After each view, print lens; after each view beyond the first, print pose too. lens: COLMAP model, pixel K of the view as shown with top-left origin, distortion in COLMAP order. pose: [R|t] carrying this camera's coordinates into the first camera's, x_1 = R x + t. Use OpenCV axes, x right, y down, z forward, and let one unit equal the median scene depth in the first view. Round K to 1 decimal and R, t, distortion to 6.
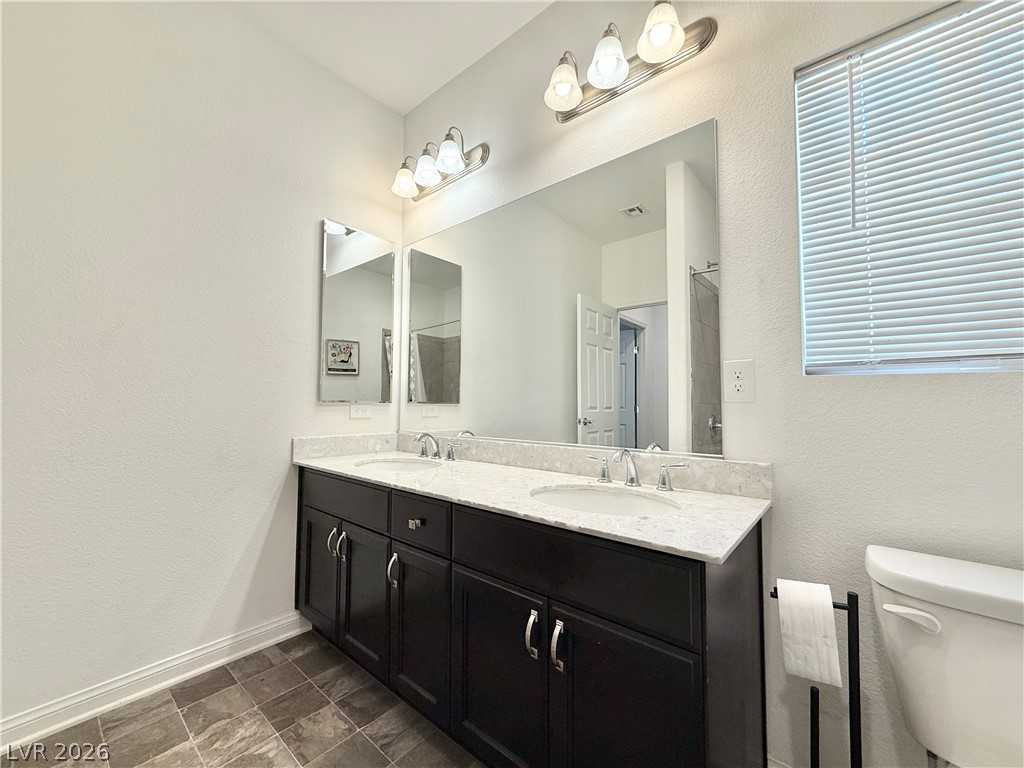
lens RADIAL K [[409.5, 0, 507.7], [0, 409.5, 384.1], [0, 0, 1]] dist [0.001545, -0.000161]
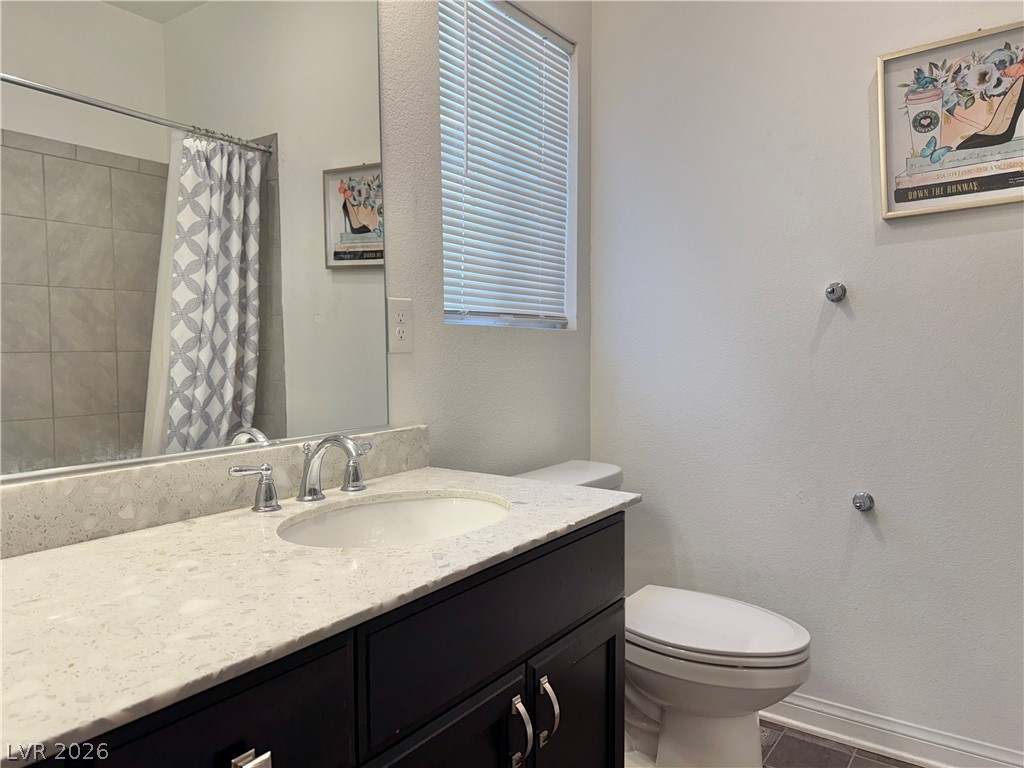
lens RADIAL K [[731.9, 0, 502.7], [0, 731.9, 378.4], [0, 0, 1]] dist [0.121193, -0.121443]
pose [[-0.083975, -0.050415, 0.995192, -0.879687], [-0.043017, 0.997972, 0.046926, 0.020016], [-0.995539, -0.038869, -0.085973, 0.970972]]
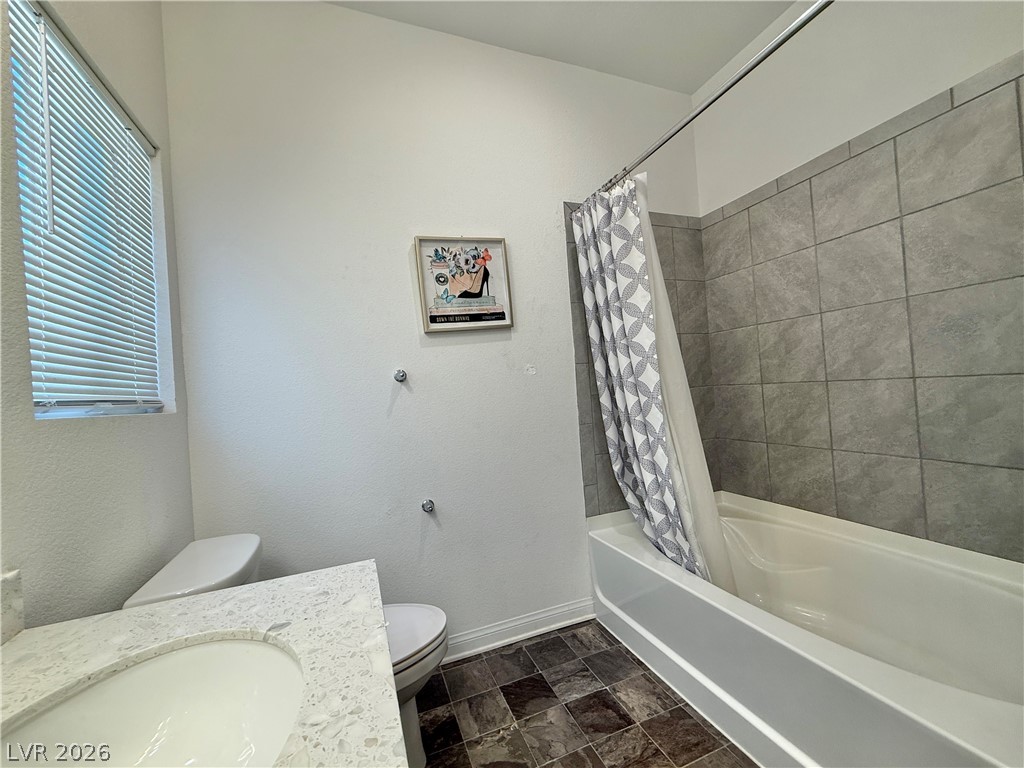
lens RADIAL K [[414.2, 0, 512.7], [0, 414.2, 380.4], [0, 0, 1]] dist [-0.000467, 0.000121]
pose [[-0.880812, 0.062698, 0.469296, -0.281850], [0.041903, 0.997627, -0.054635, -0.014092], [-0.471608, -0.028458, -0.881349, 1.188102]]
